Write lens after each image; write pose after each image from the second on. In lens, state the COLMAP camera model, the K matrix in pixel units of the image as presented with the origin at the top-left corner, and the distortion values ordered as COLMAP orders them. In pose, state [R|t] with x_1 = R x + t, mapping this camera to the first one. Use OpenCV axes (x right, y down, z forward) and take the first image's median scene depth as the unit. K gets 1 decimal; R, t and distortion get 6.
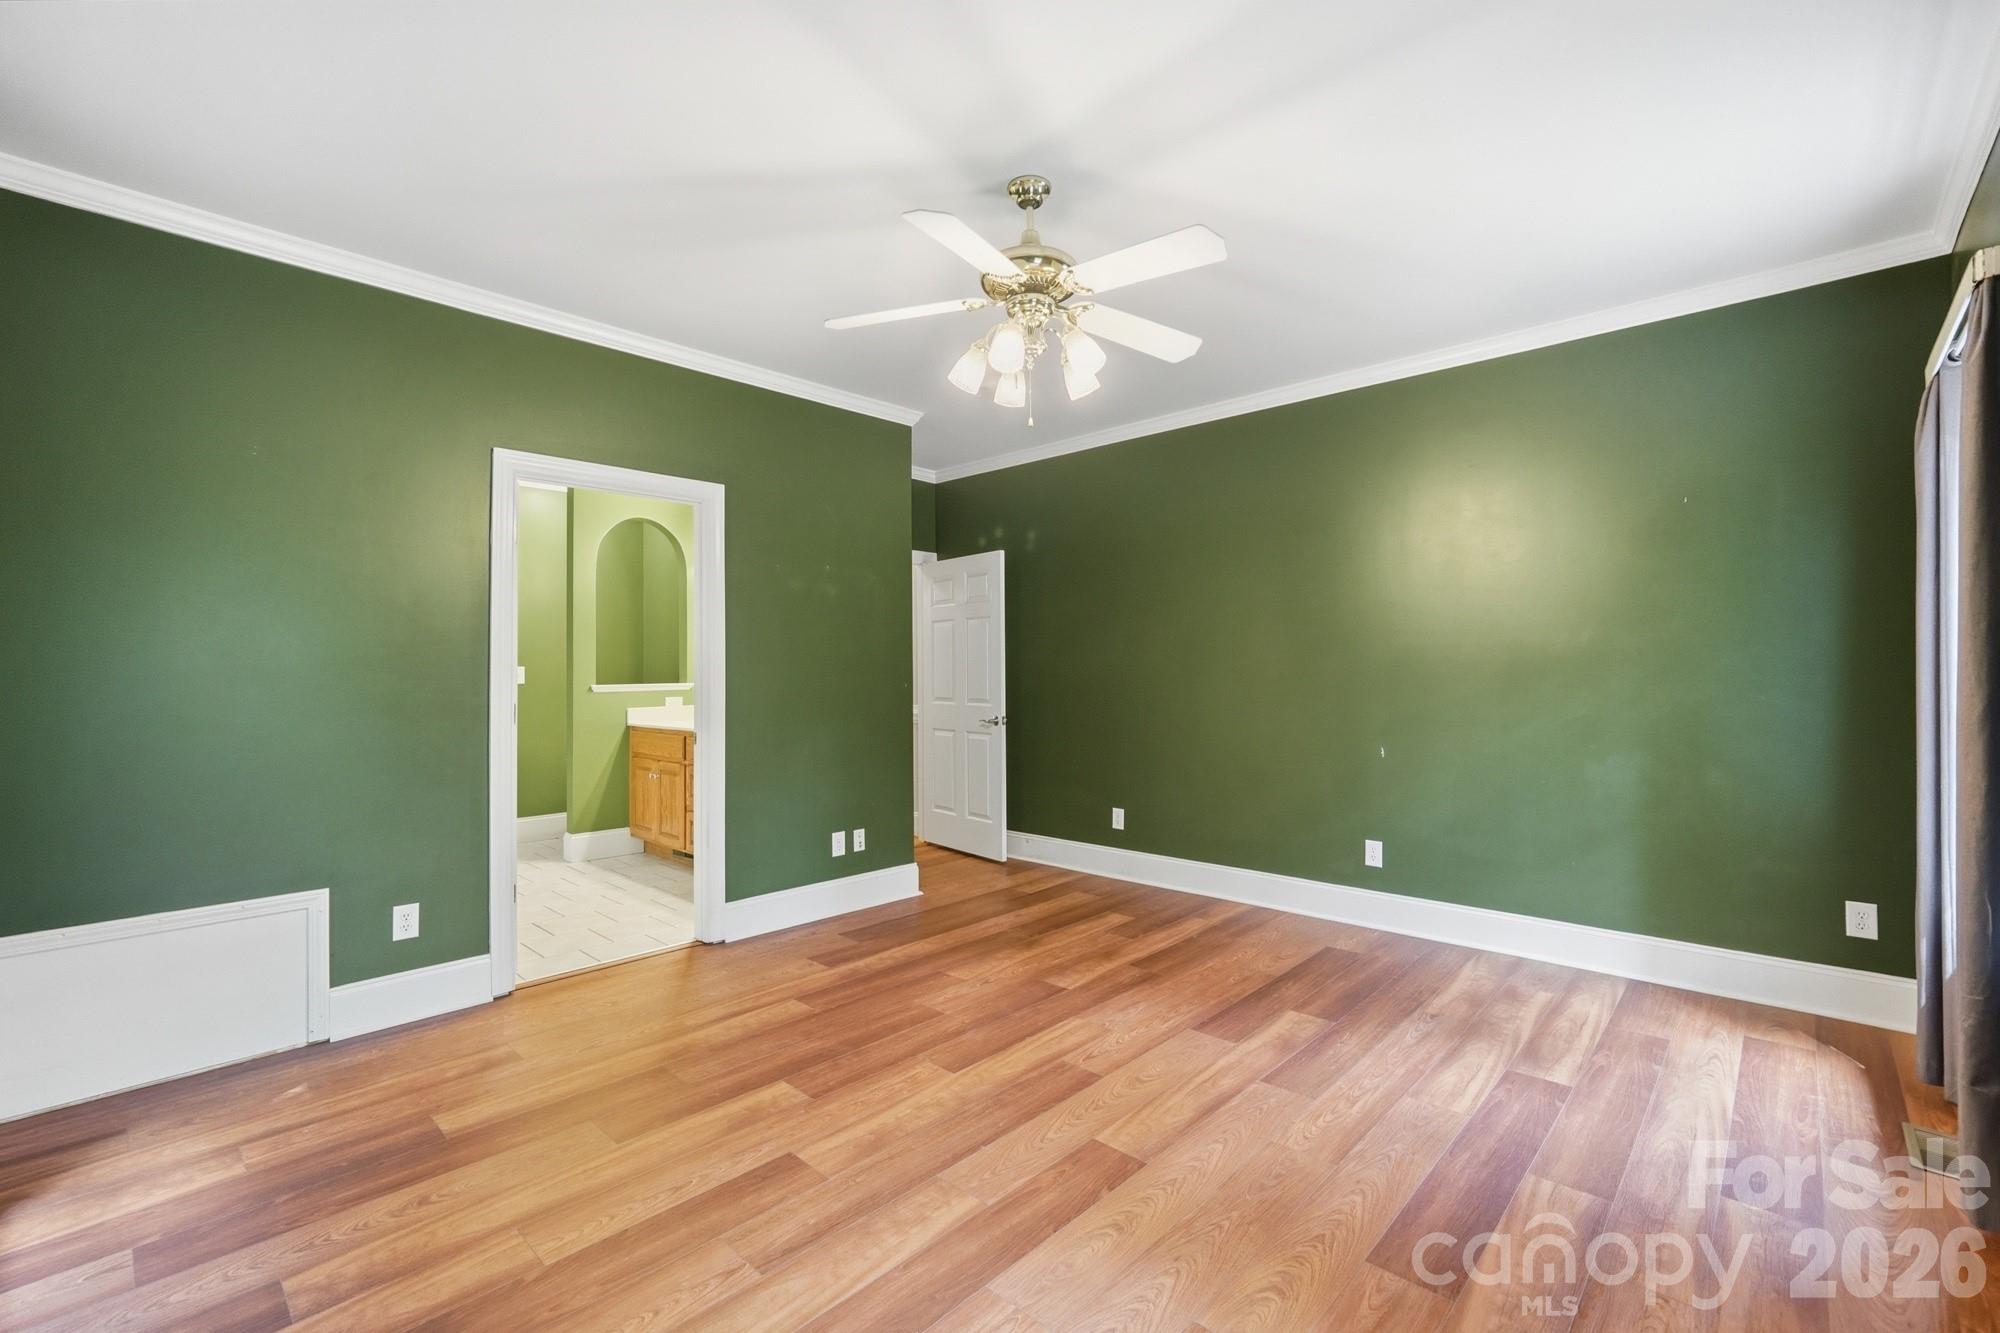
lens RADIAL K [[847.1, 0, 995.7], [0, 847.1, 669.0], [0, 0, 1]] dist [-0.012334, 0.007753]
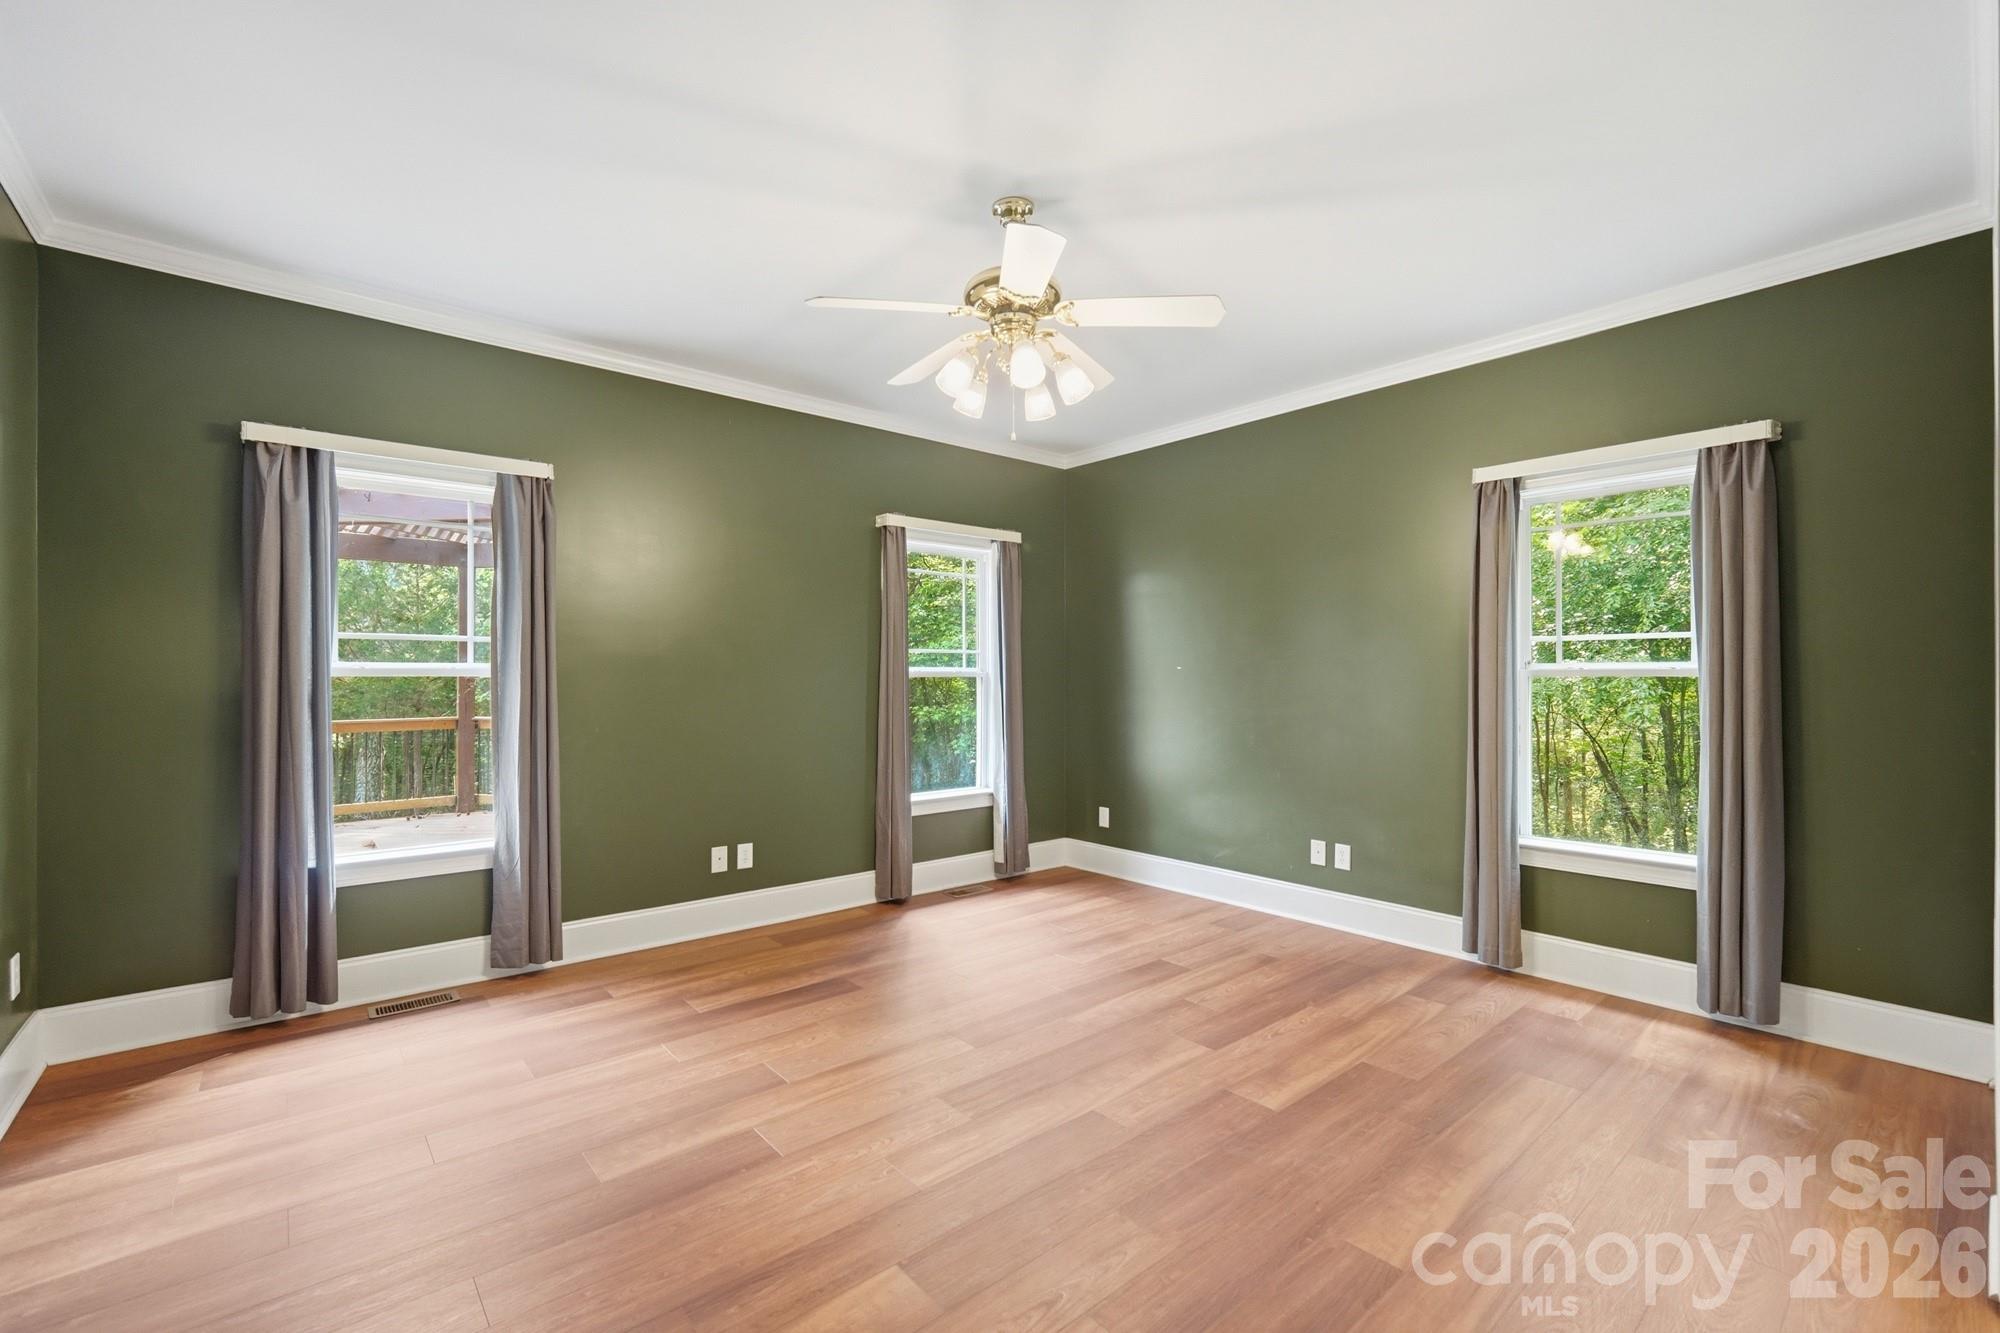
lens RADIAL K [[847.1, 0, 995.7], [0, 847.1, 669.0], [0, 0, 1]] dist [-0.012334, 0.007753]
pose [[-0.993856, 0.004590, 0.110584, -0.027558], [0.003592, 0.999951, -0.009222, 0.001491], [-0.110621, -0.008768, -0.993824, 1.114711]]
